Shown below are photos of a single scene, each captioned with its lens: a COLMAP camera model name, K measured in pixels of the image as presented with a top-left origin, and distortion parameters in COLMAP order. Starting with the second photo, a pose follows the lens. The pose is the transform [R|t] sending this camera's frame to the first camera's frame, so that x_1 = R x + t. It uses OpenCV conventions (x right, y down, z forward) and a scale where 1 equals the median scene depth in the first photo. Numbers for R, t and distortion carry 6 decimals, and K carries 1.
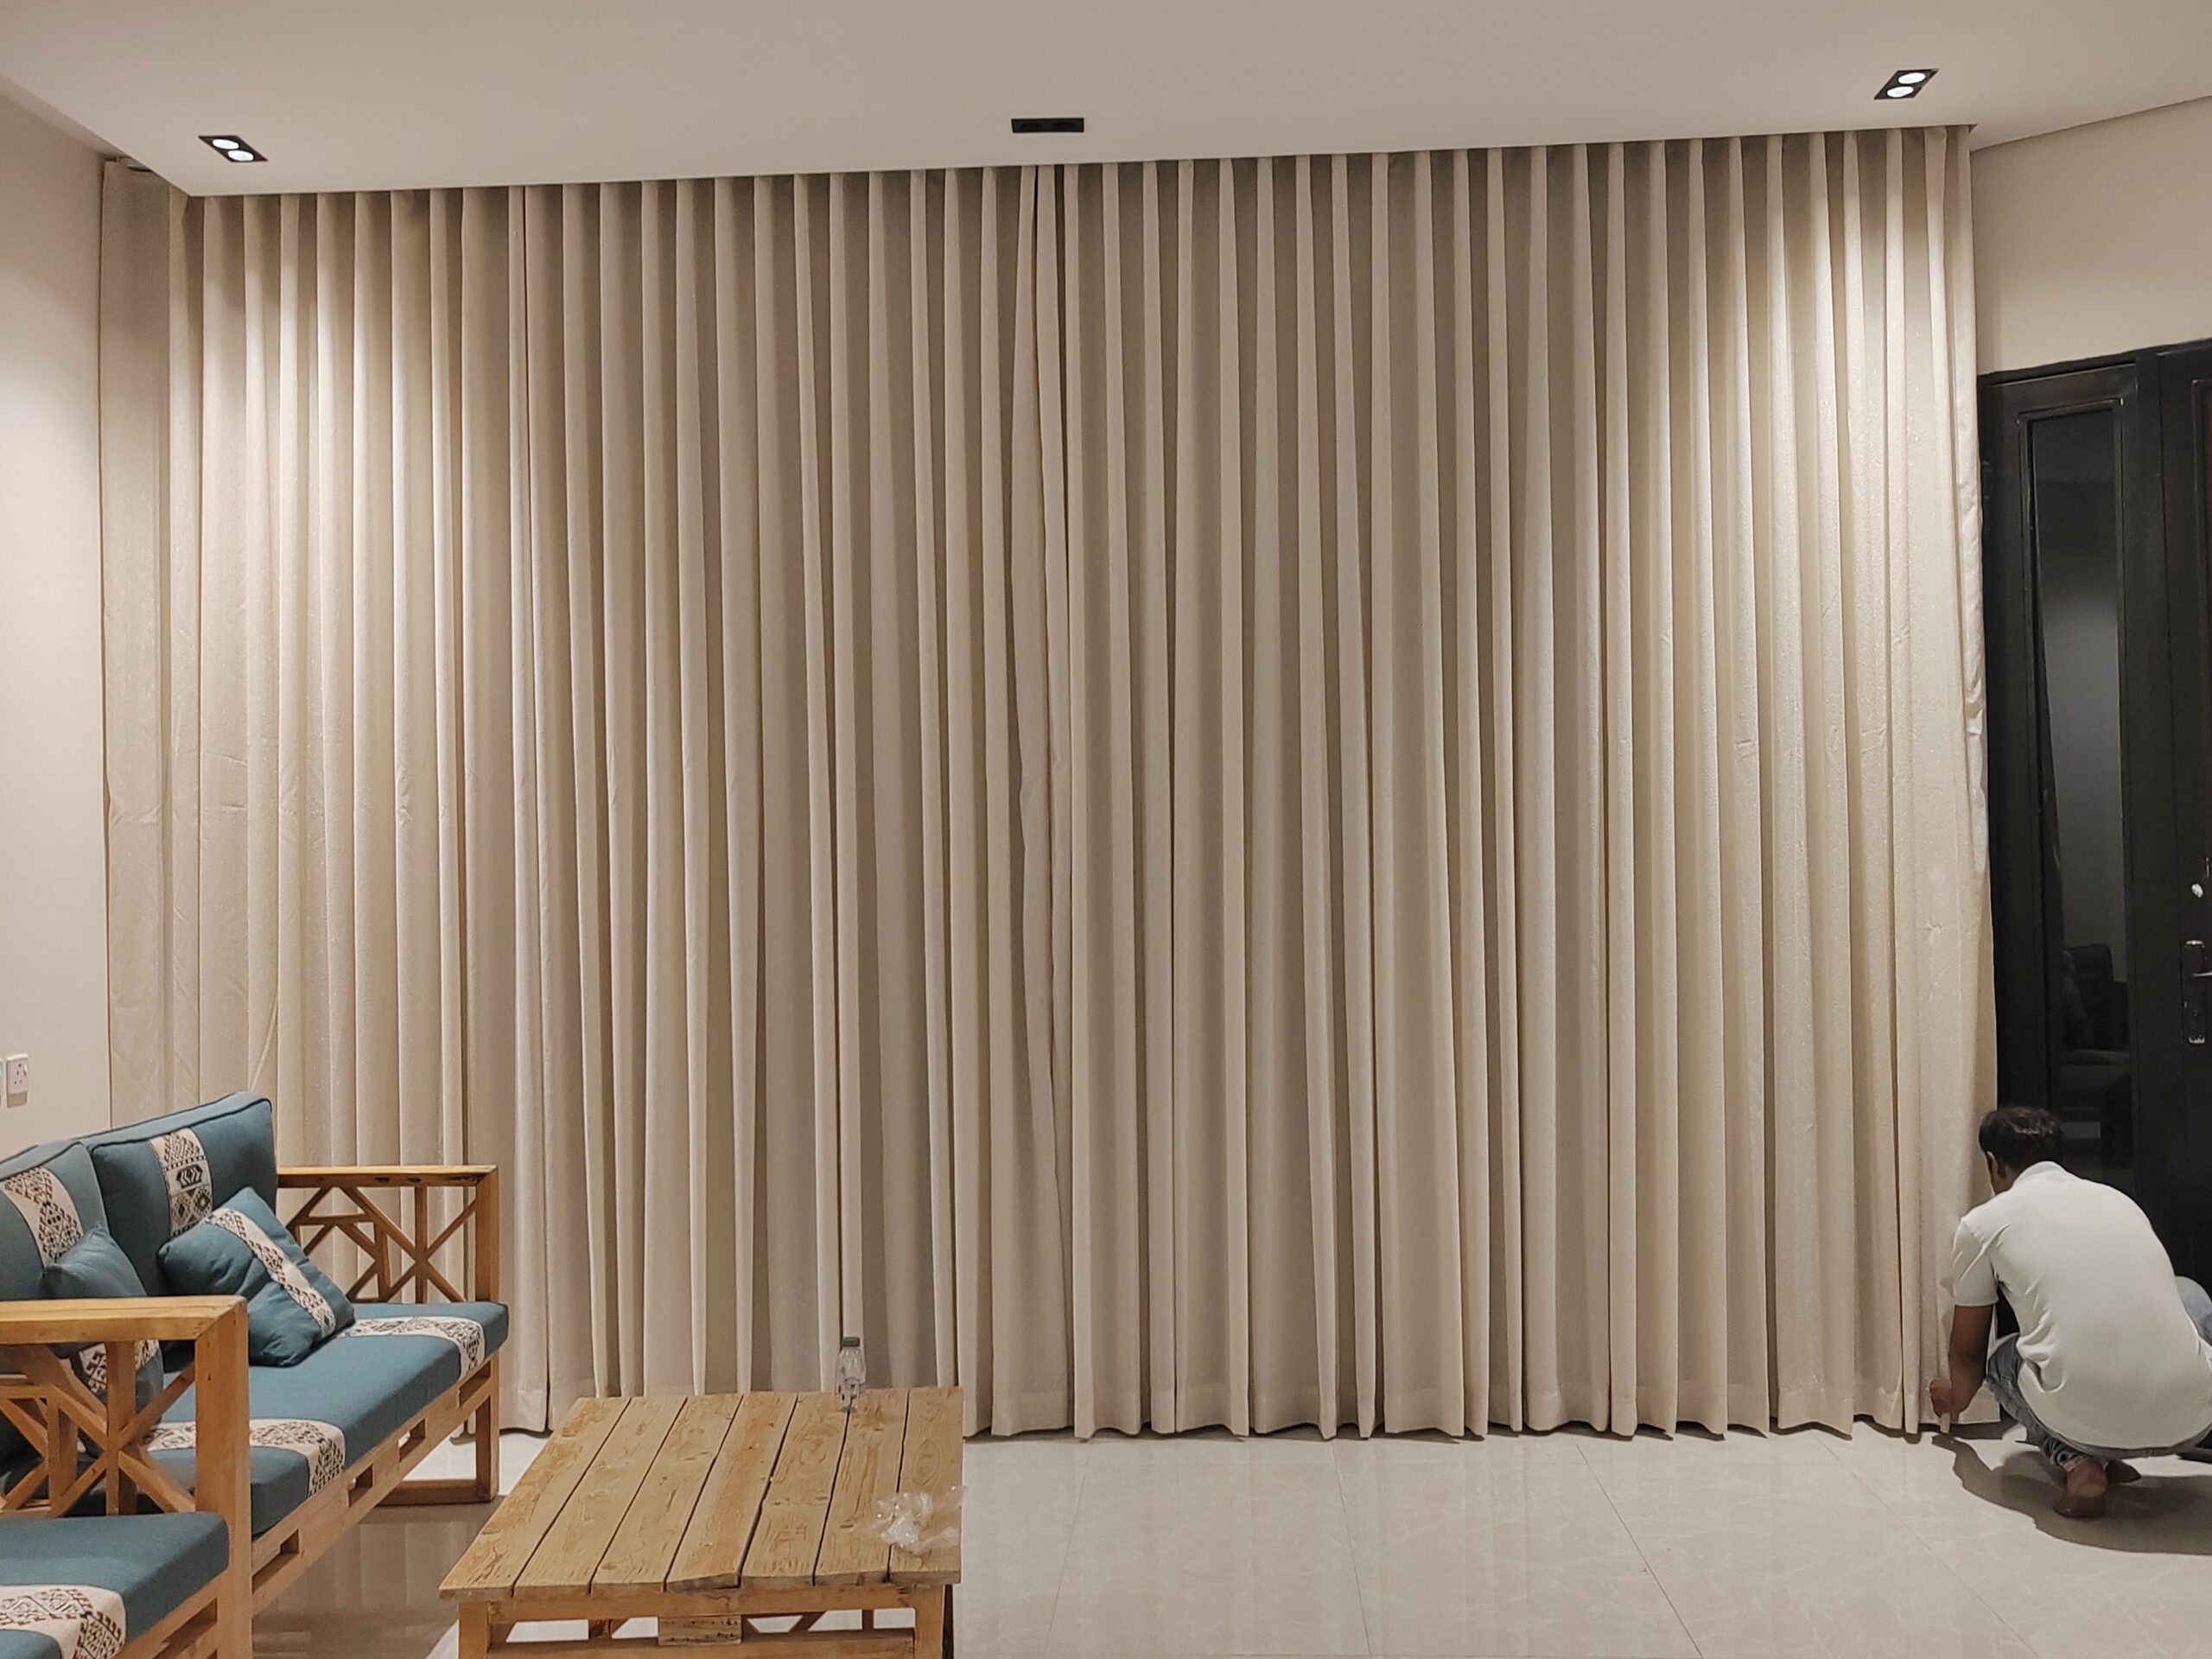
lens RADIAL K [[2113.0, 0, 1106.0], [0, 2113.0, 829.5], [0, 0, 1]] dist [0.002484, 0.028194]
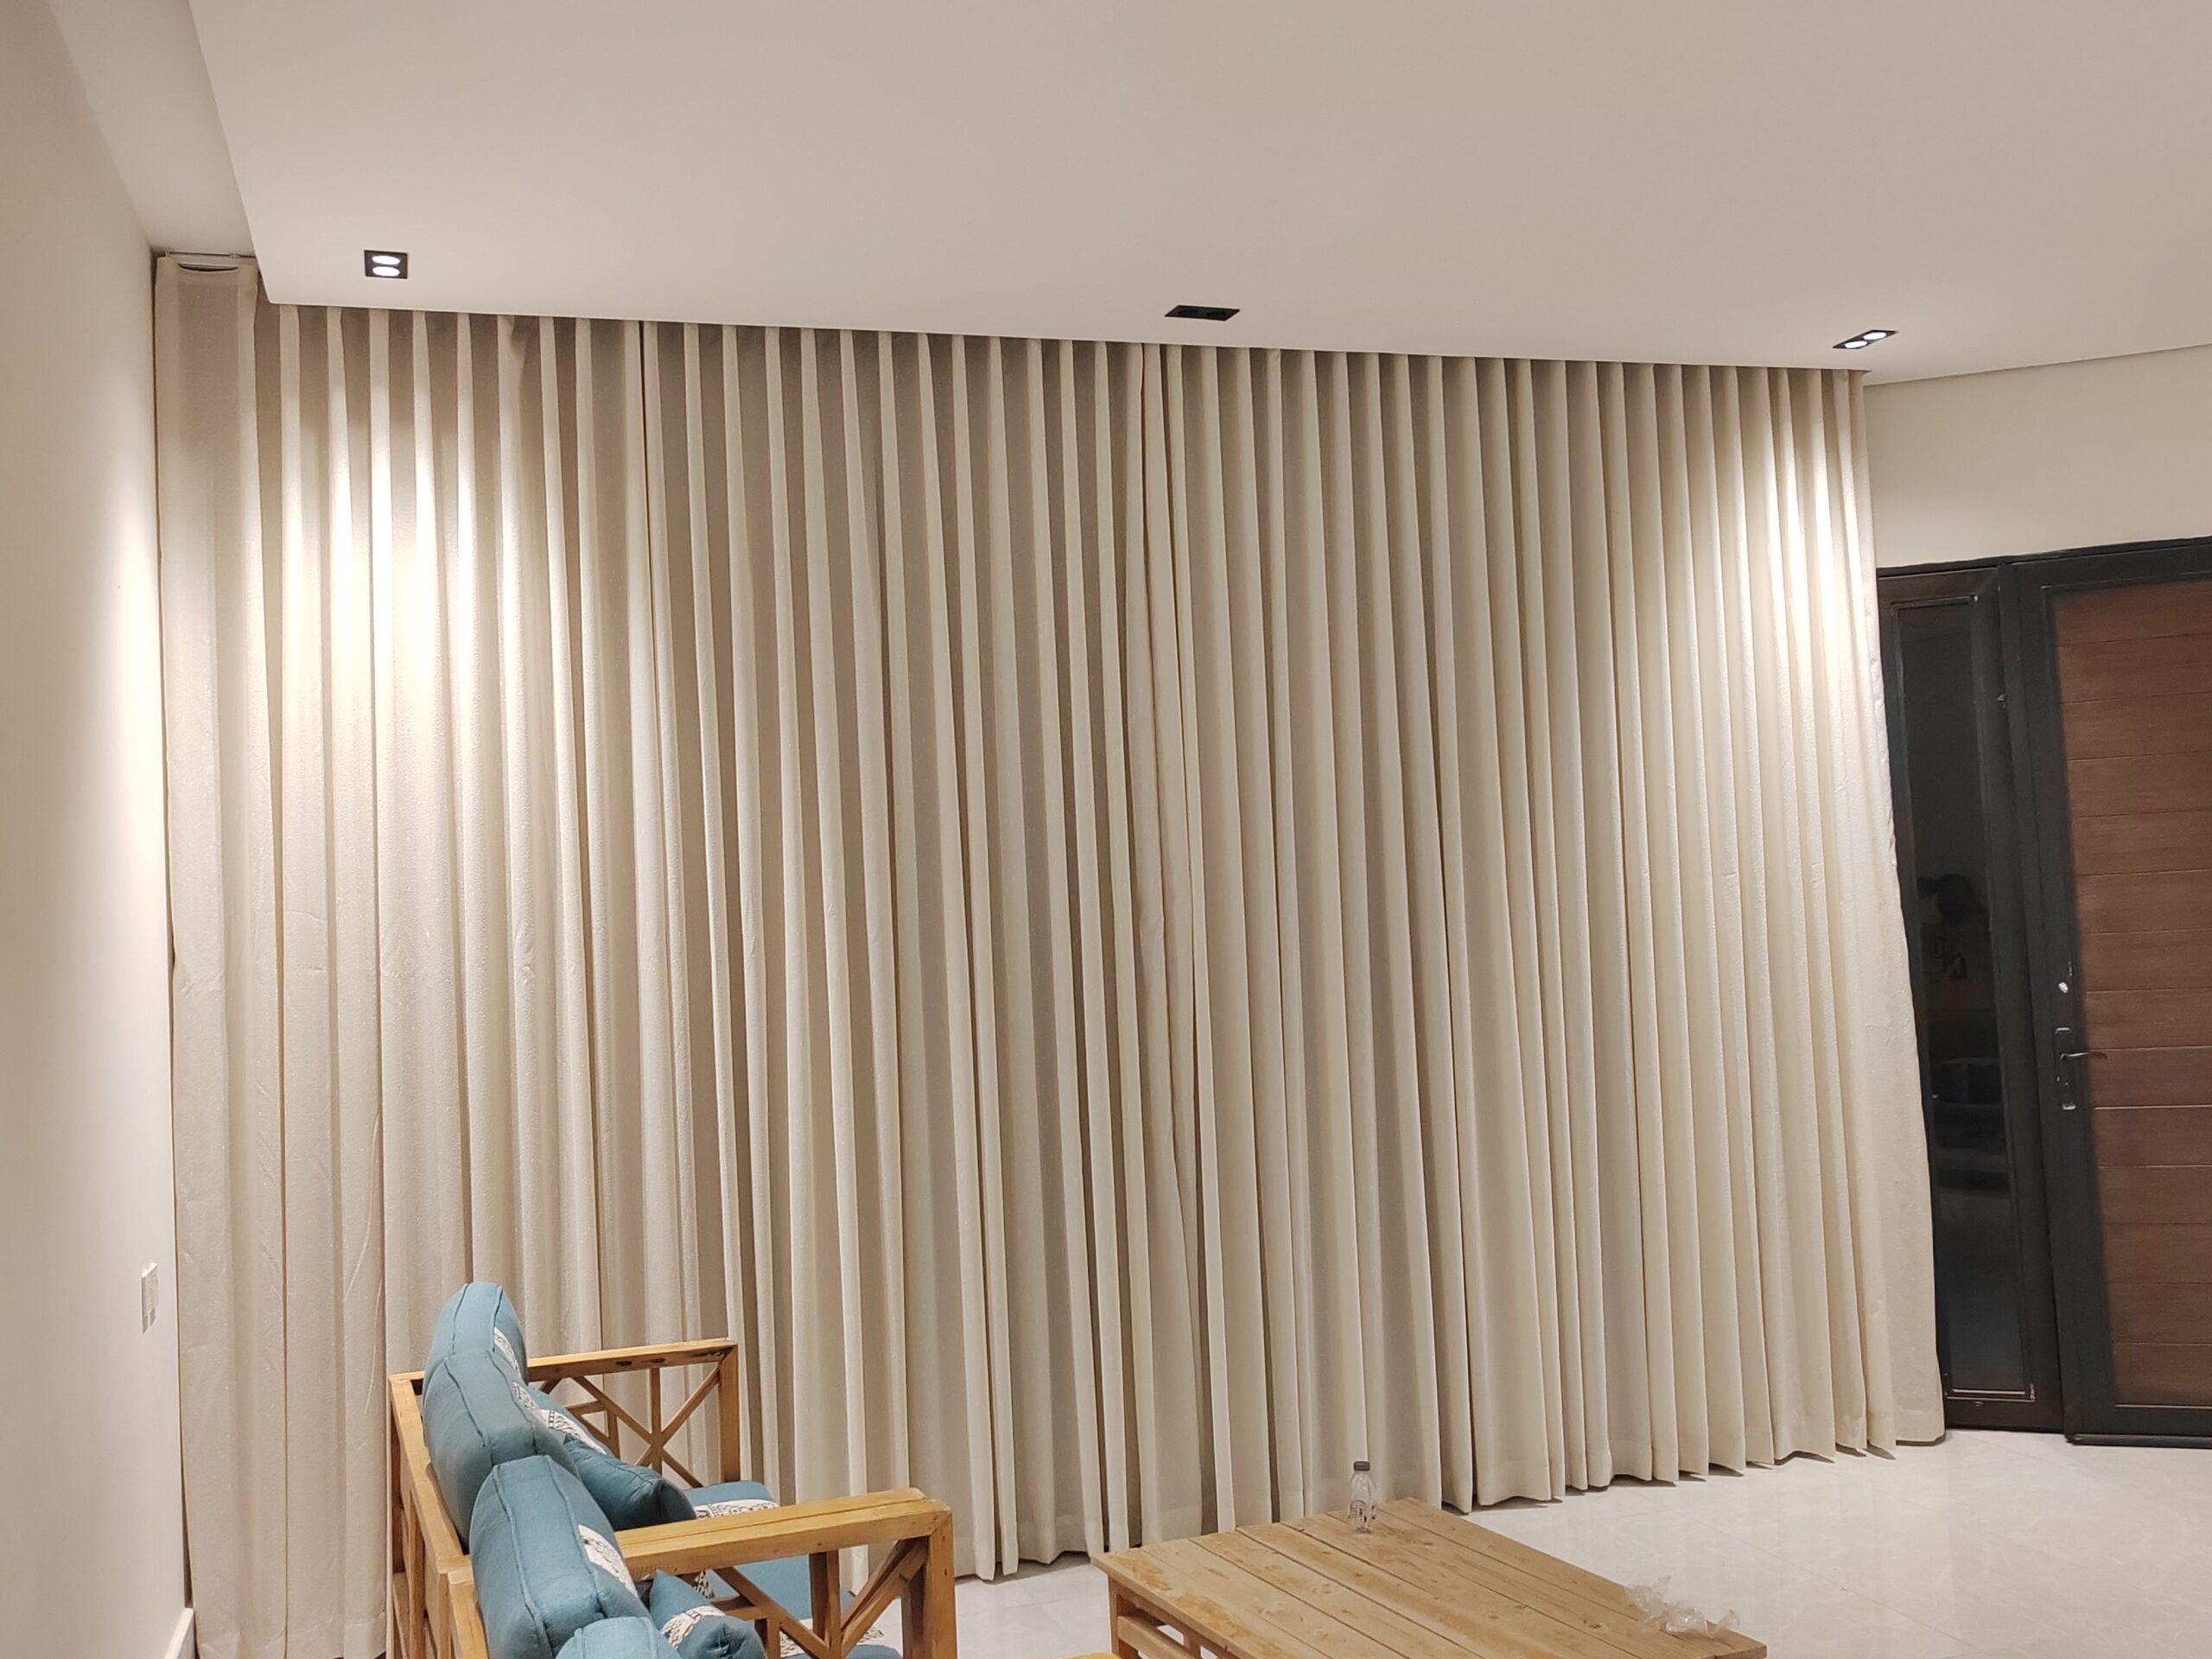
lens RADIAL K [[2113.0, 0, 1106.0], [0, 2113.0, 829.5], [0, 0, 1]] dist [0.002484, 0.028194]
pose [[0.930918, -0.008383, 0.365133, -0.450413], [0.024779, 0.998883, -0.040241, -0.027474], [-0.364388, 0.046508, 0.930085, 0.029766]]
